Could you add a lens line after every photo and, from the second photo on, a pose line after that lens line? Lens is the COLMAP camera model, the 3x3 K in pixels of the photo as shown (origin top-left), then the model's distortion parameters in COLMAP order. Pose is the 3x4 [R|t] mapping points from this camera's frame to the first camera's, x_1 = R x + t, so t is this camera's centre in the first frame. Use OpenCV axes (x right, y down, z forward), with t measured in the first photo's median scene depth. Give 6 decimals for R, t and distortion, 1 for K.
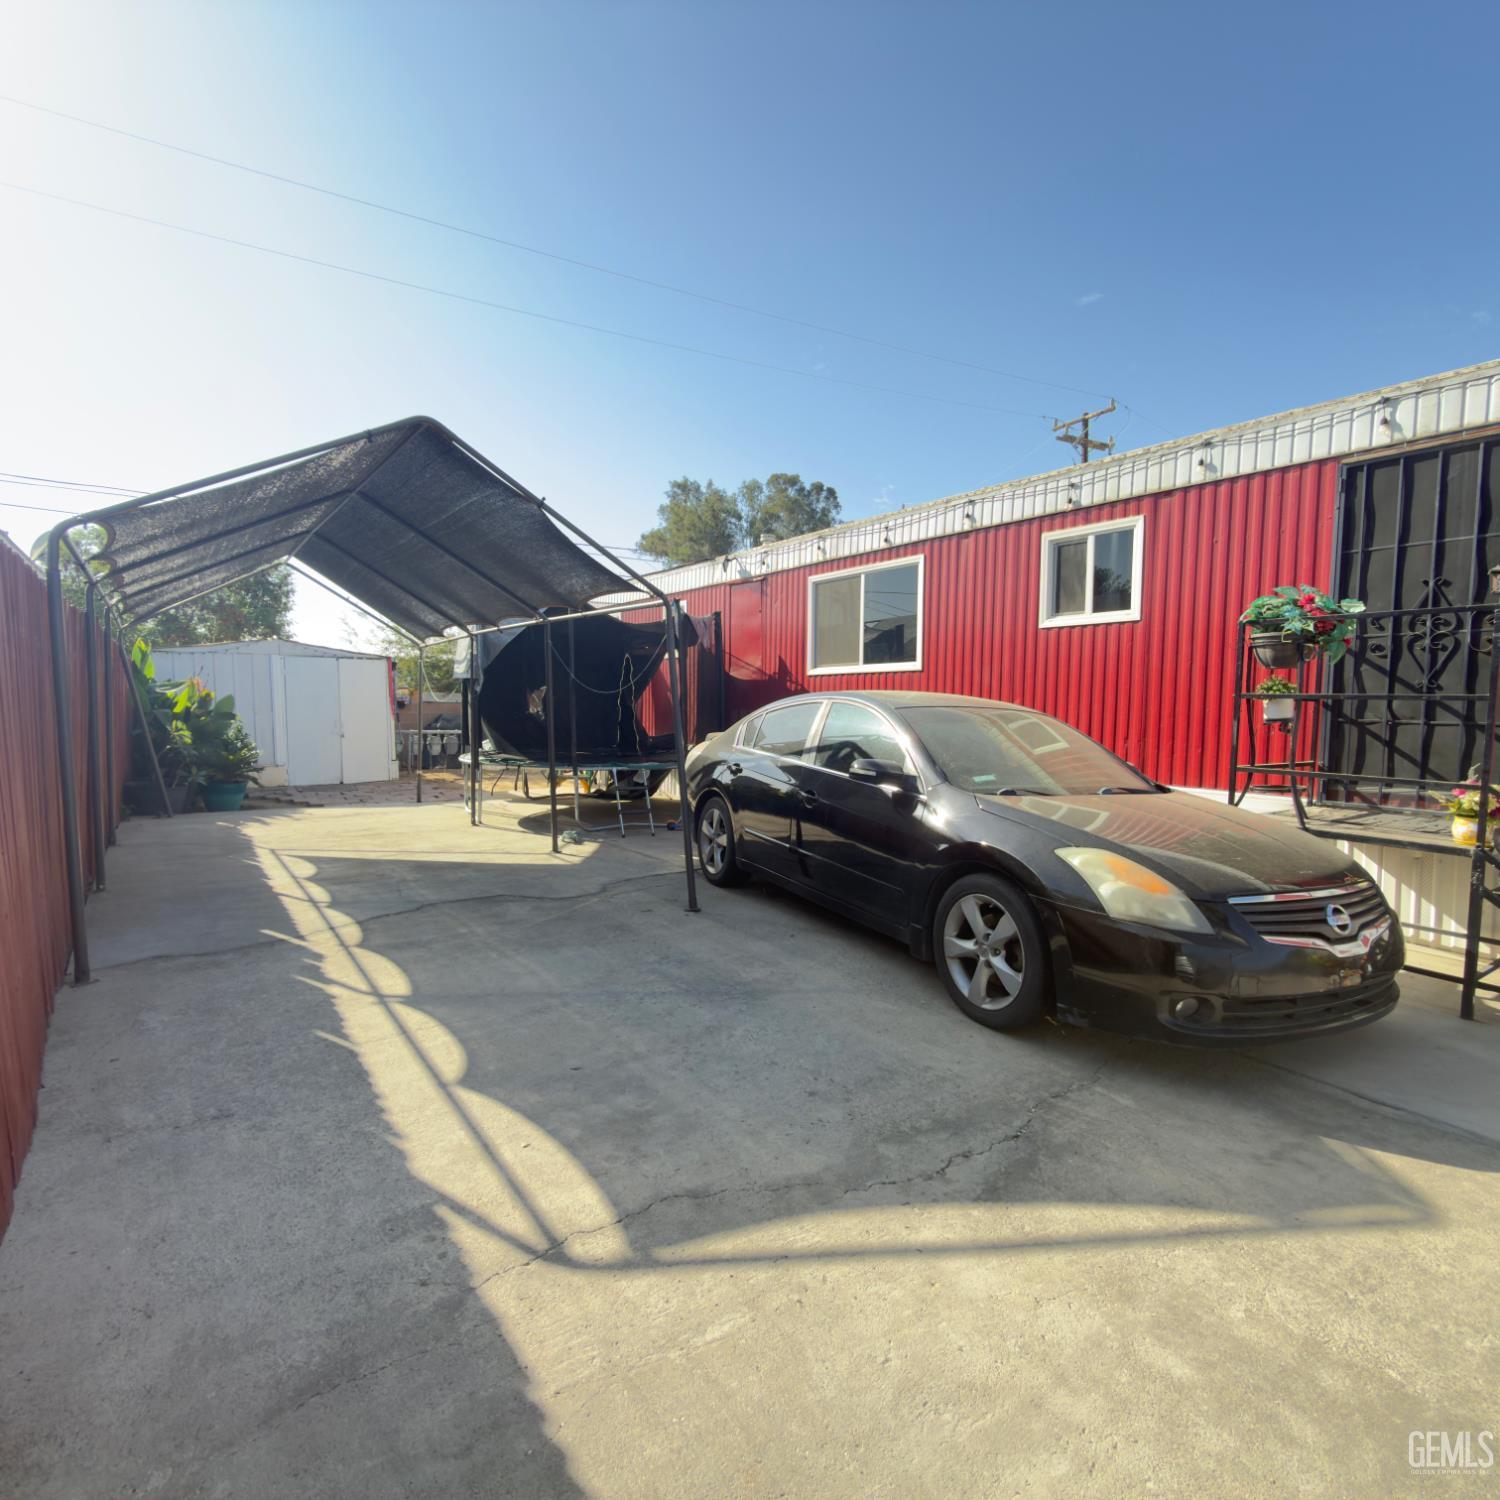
lens RADIAL K [[755.9, 0, 748.4], [0, 755.9, 771.5], [0, 0, 1]] dist [0.002596, 0.000679]
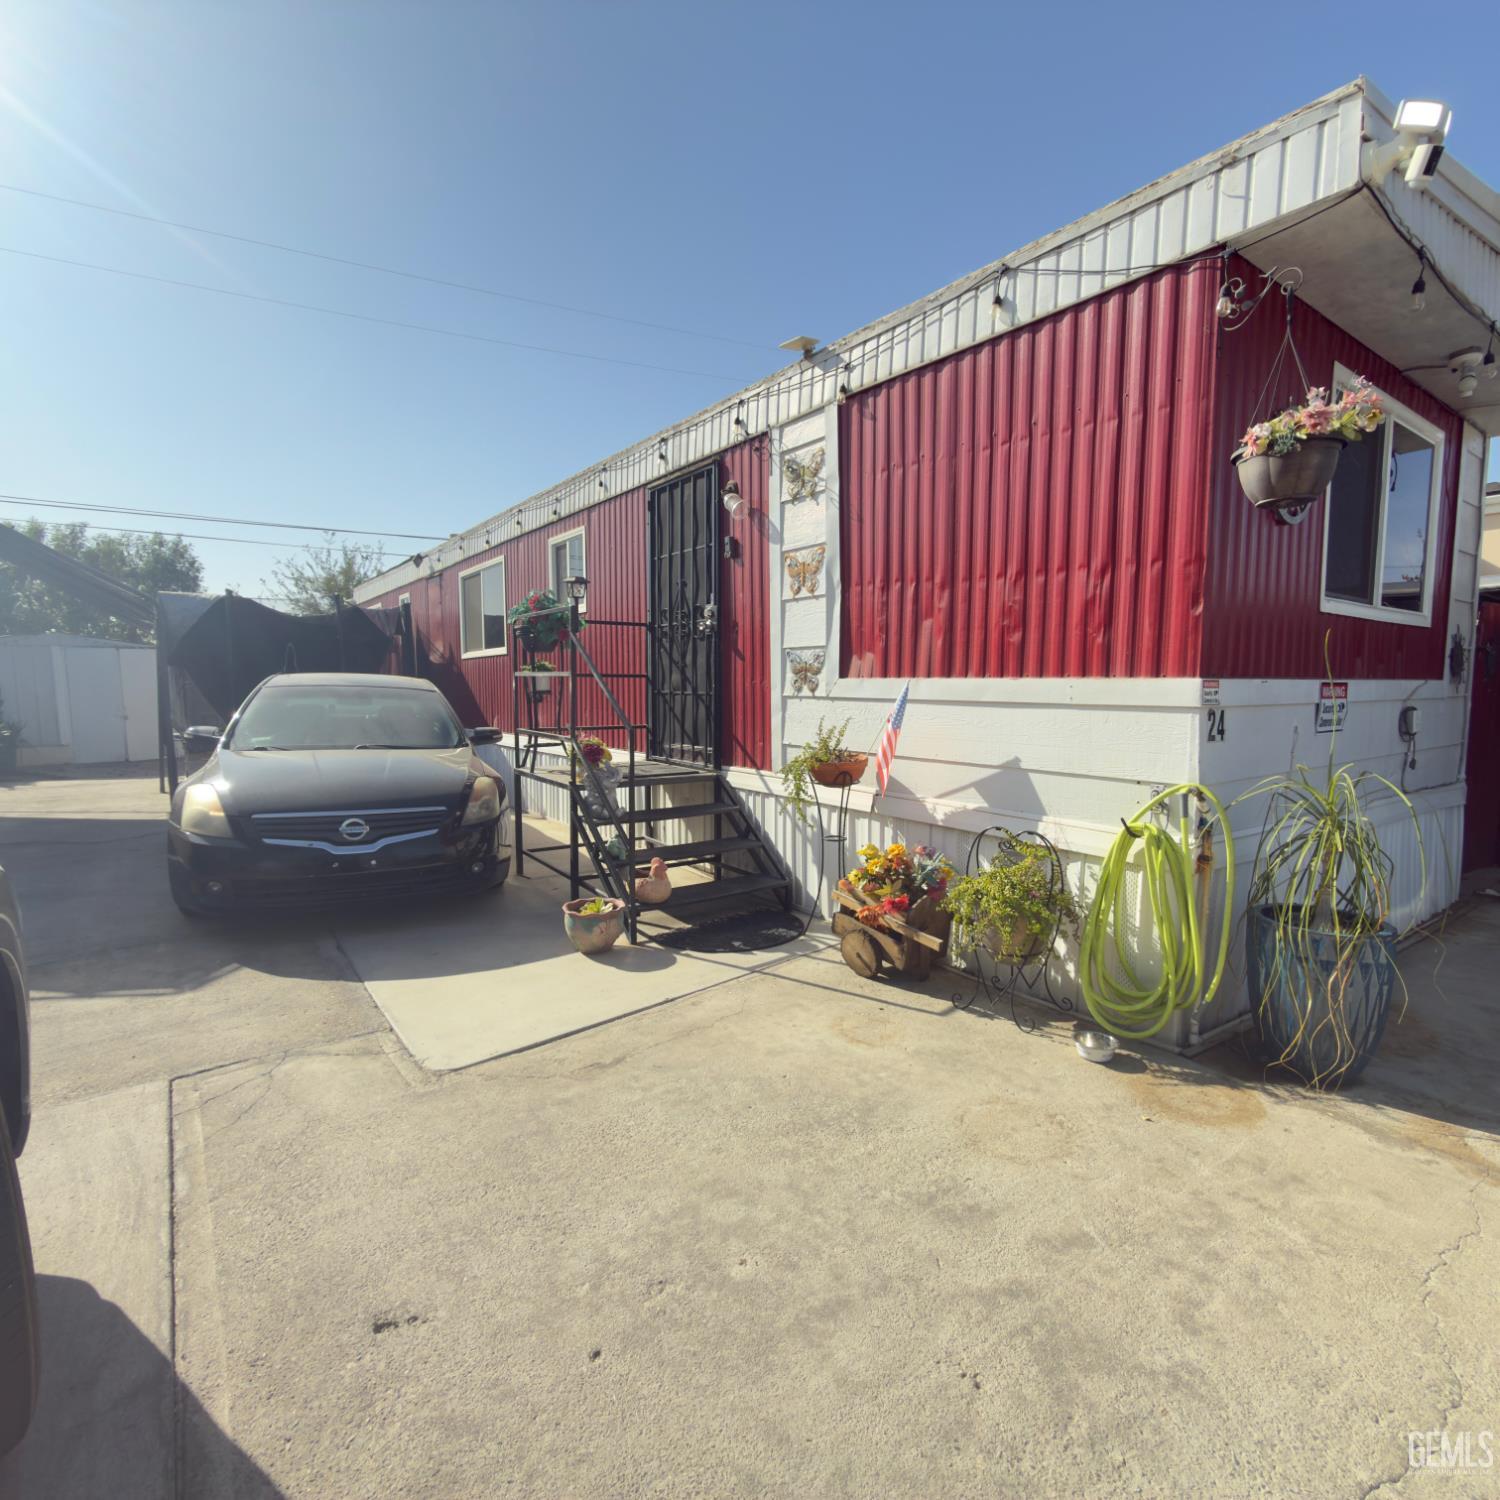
lens RADIAL K [[784.5, 0, 750.0], [0, 784.5, 750.0], [0, 0, 1]] dist [0.001504, 0.000571]
pose [[0.999355, -0.011534, -0.034000, 0.994224], [0.011439, 0.999930, -0.002994, 0.034947], [0.034032, 0.002604, 0.999417, -0.299924]]
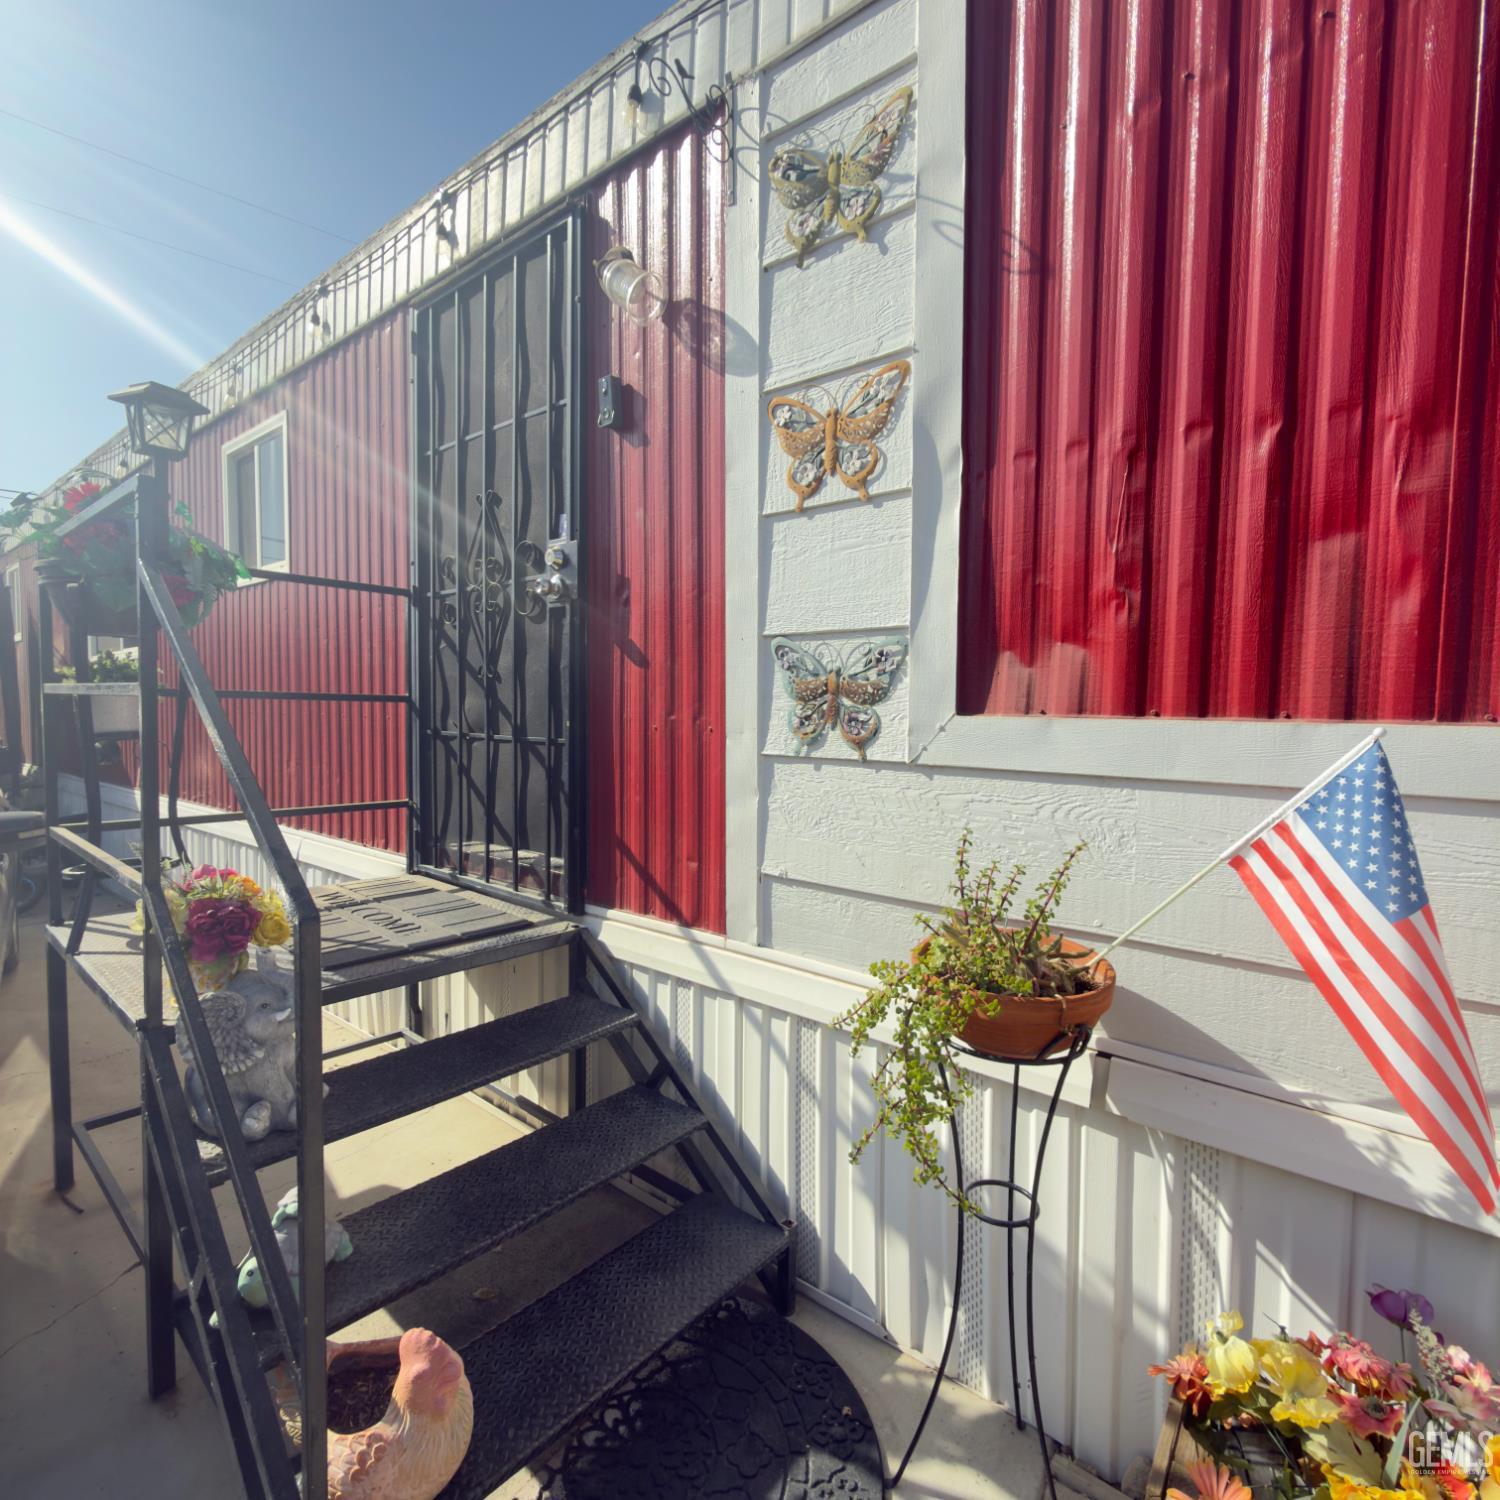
lens RADIAL K [[784.5, 0, 750.0], [0, 784.5, 750.0], [0, 0, 1]] dist [0.001504, 0.000571]
pose [[0.974775, -0.013798, 0.222762, 0.903763], [0.020978, 0.999333, -0.029897, -0.029540], [-0.222201, 0.033816, 0.974414, 0.336350]]
